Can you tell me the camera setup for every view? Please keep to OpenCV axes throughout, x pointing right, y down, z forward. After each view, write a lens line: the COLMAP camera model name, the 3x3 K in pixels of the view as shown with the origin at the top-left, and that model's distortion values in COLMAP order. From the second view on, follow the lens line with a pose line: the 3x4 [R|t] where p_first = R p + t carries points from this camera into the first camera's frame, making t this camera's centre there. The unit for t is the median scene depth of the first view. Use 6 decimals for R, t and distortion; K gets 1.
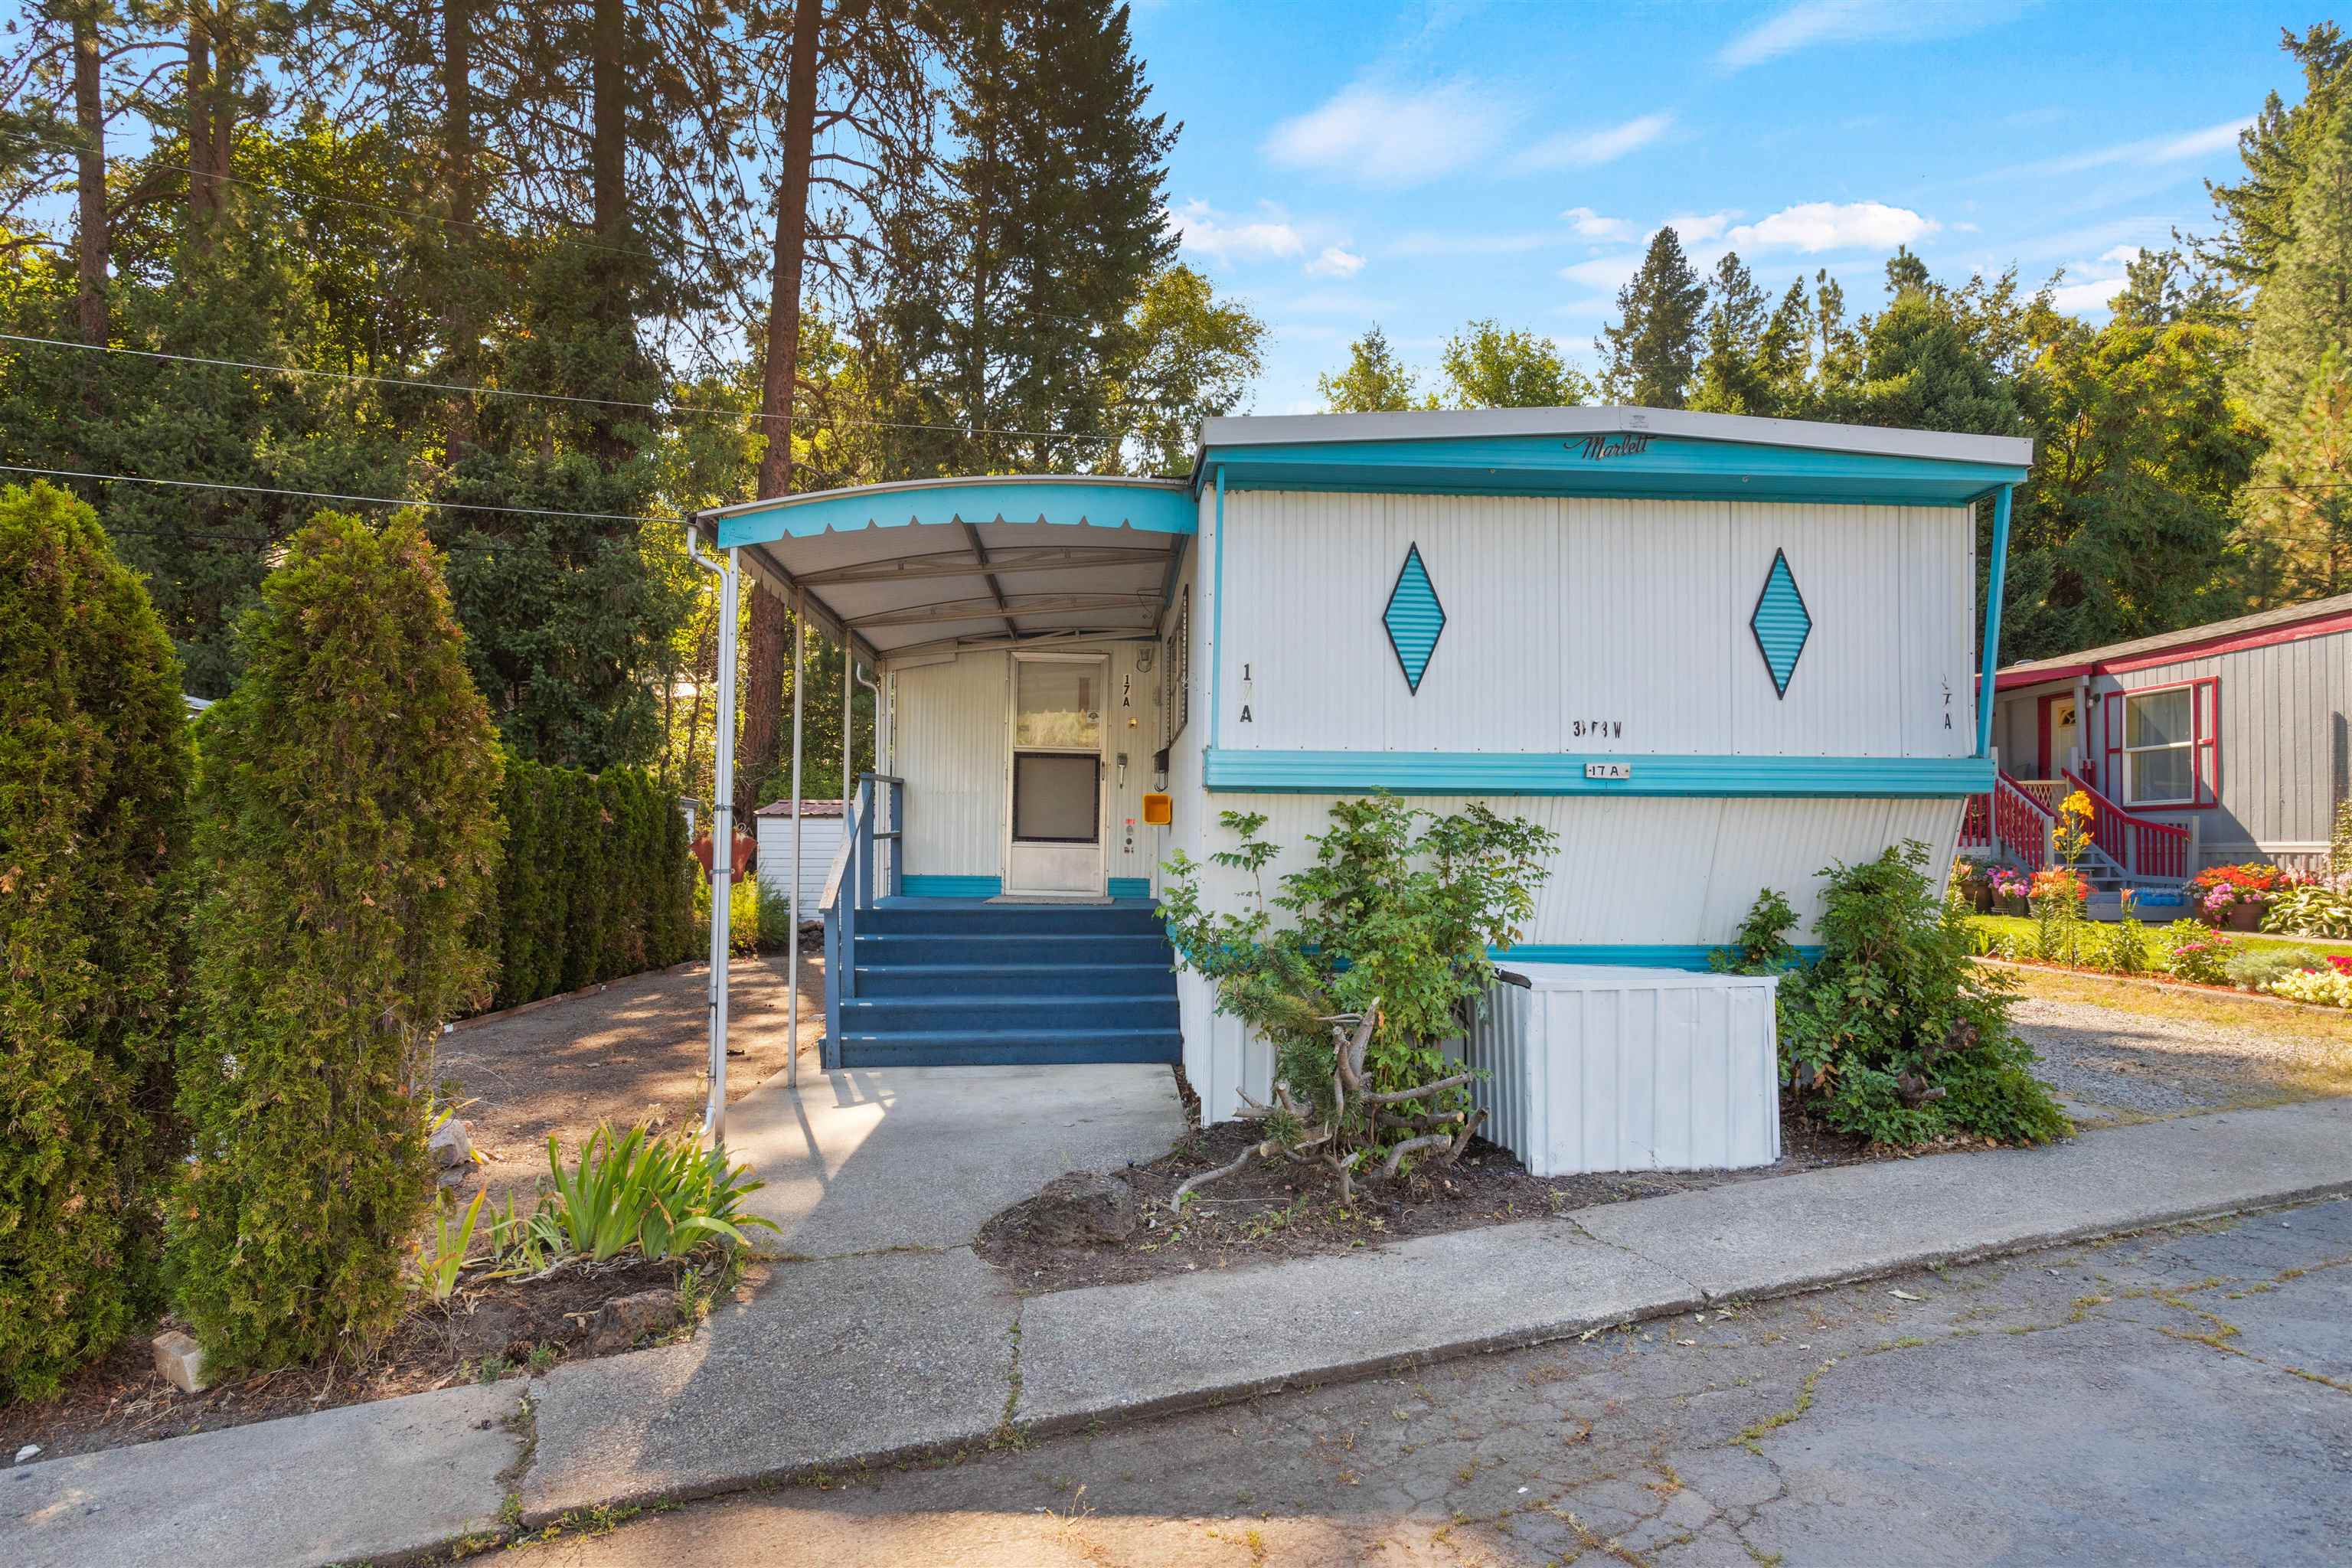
lens RADIAL K [[1426.2, 0, 1175.8], [0, 1426.2, 793.3], [0, 0, 1]] dist [-0.003793, -0.000993]
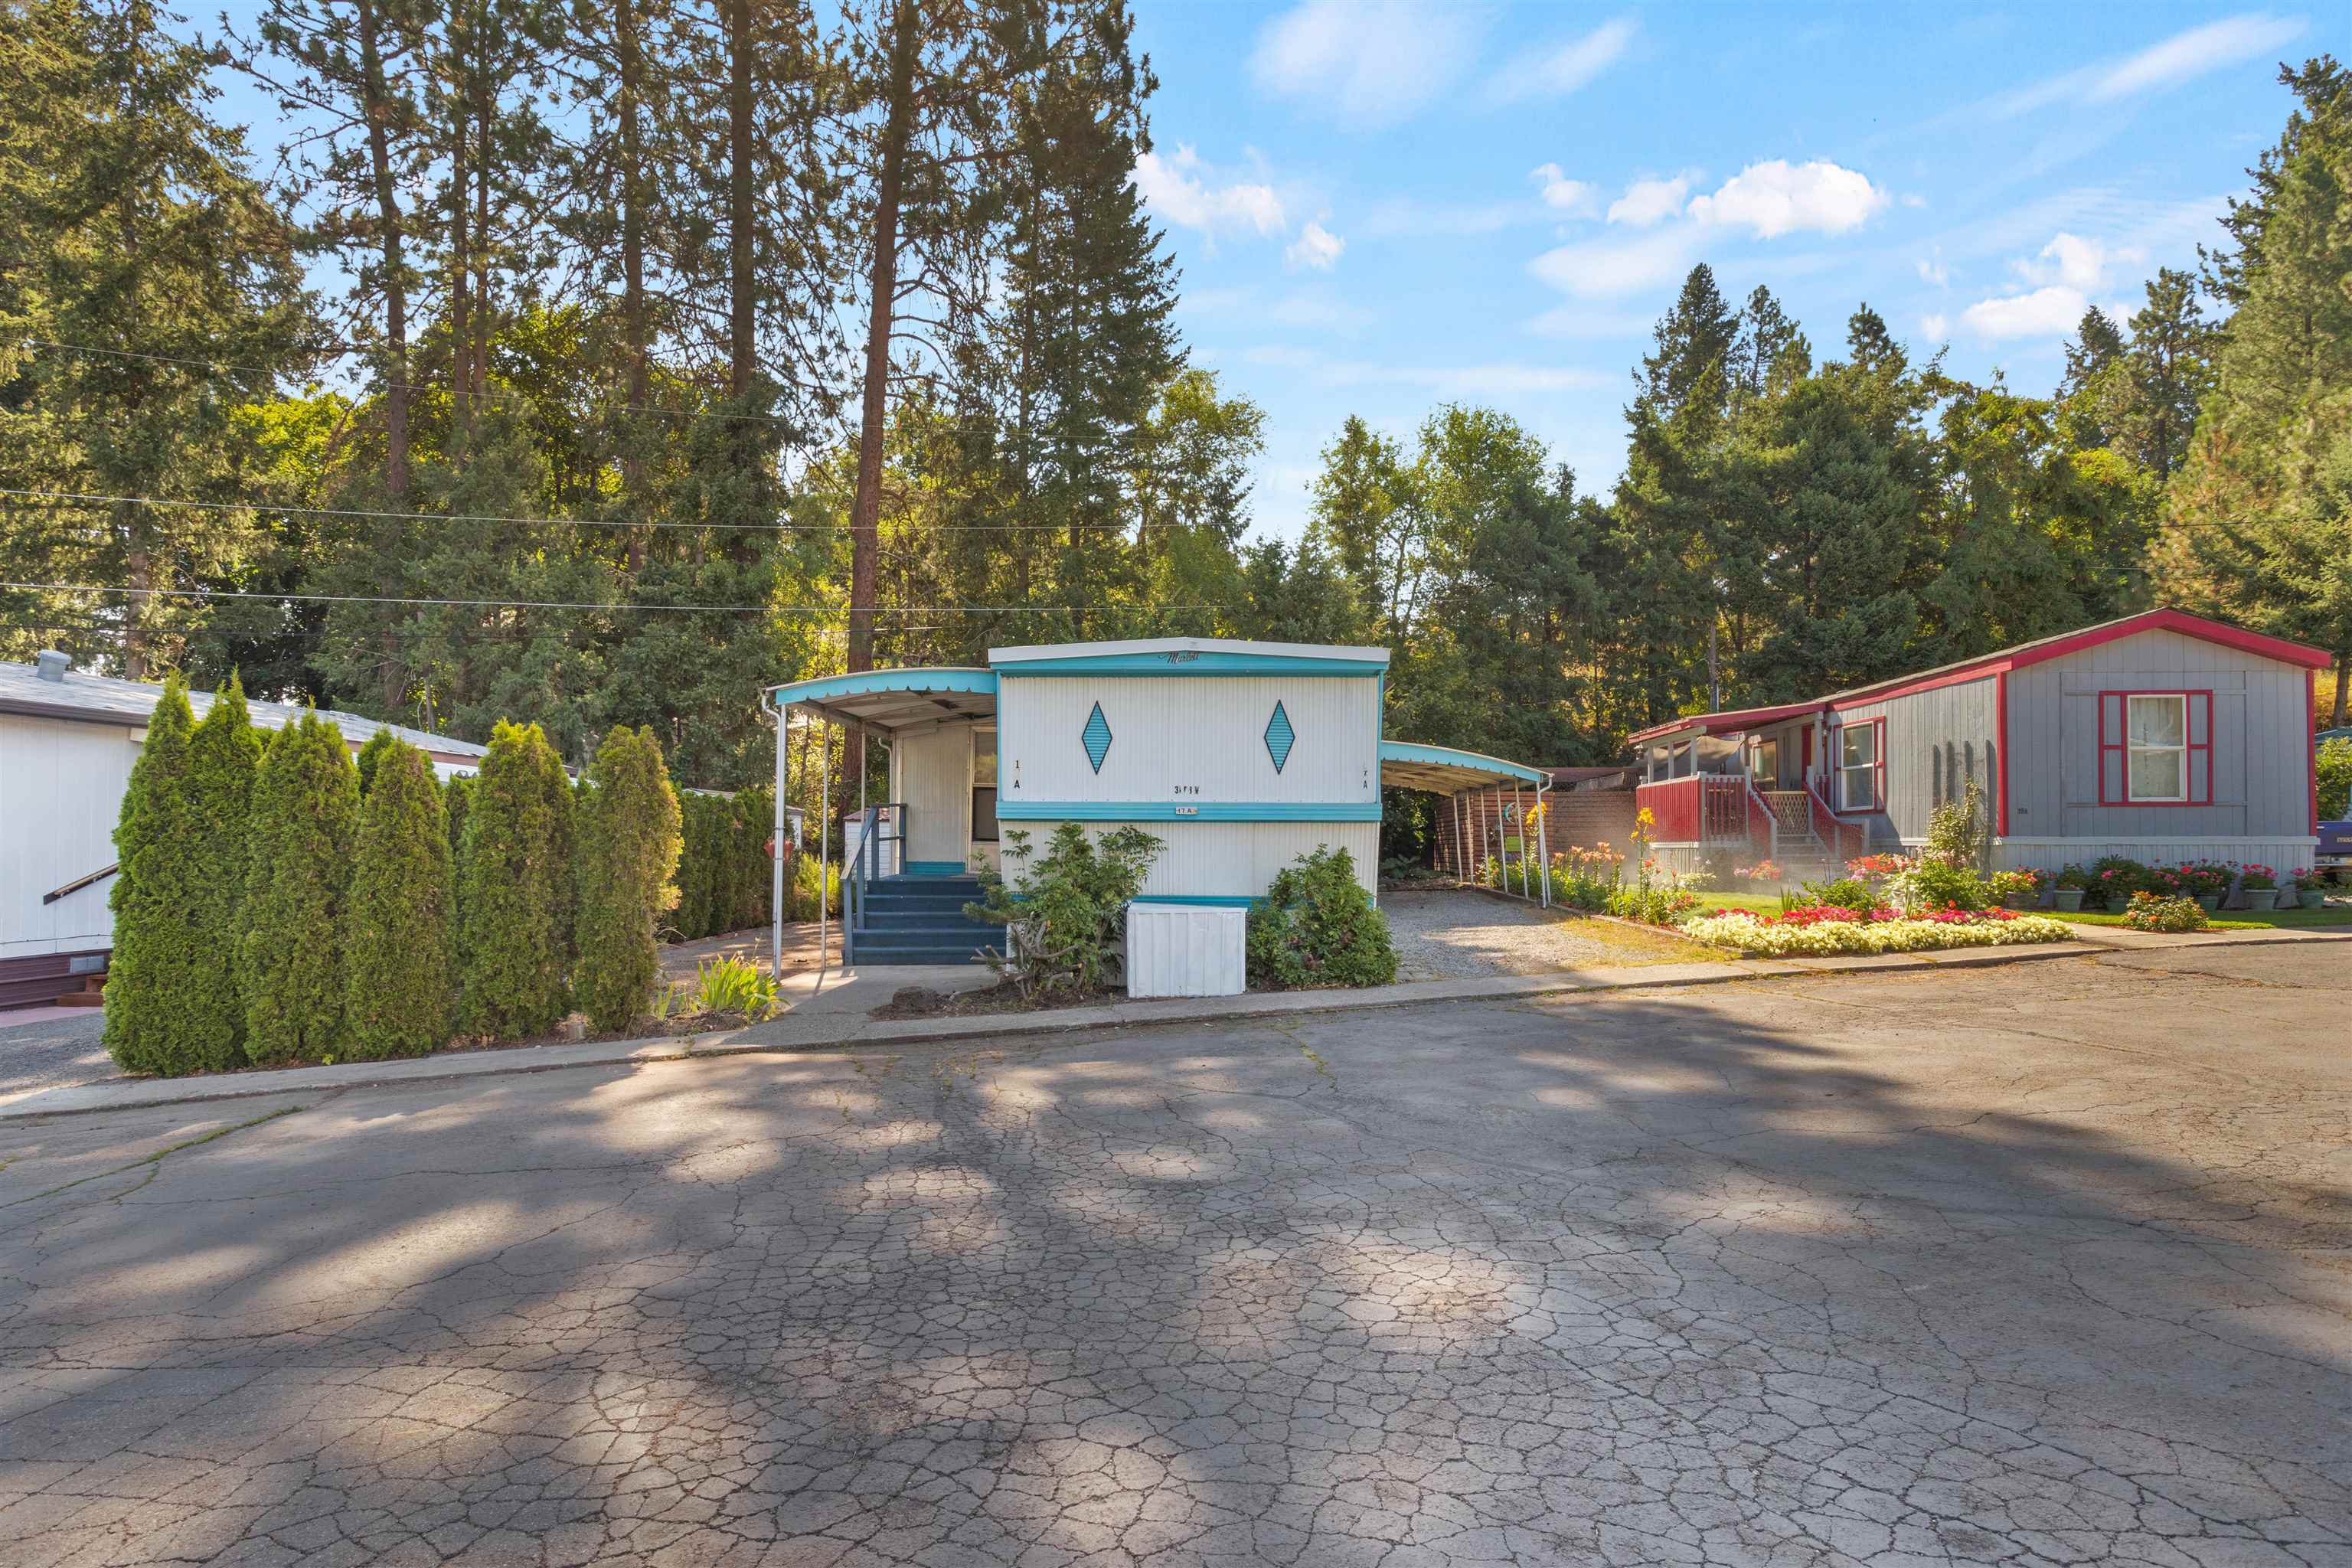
lens RADIAL K [[1430.7, 0, 1171.1], [0, 1430.7, 789.9], [0, 0, 1]] dist [-0.022016, 0.006627]
pose [[0.995072, -0.005264, -0.099011, 0.124753], [0.005682, 0.999976, 0.003938, -0.013882], [0.098988, -0.004481, 0.995079, -0.277433]]
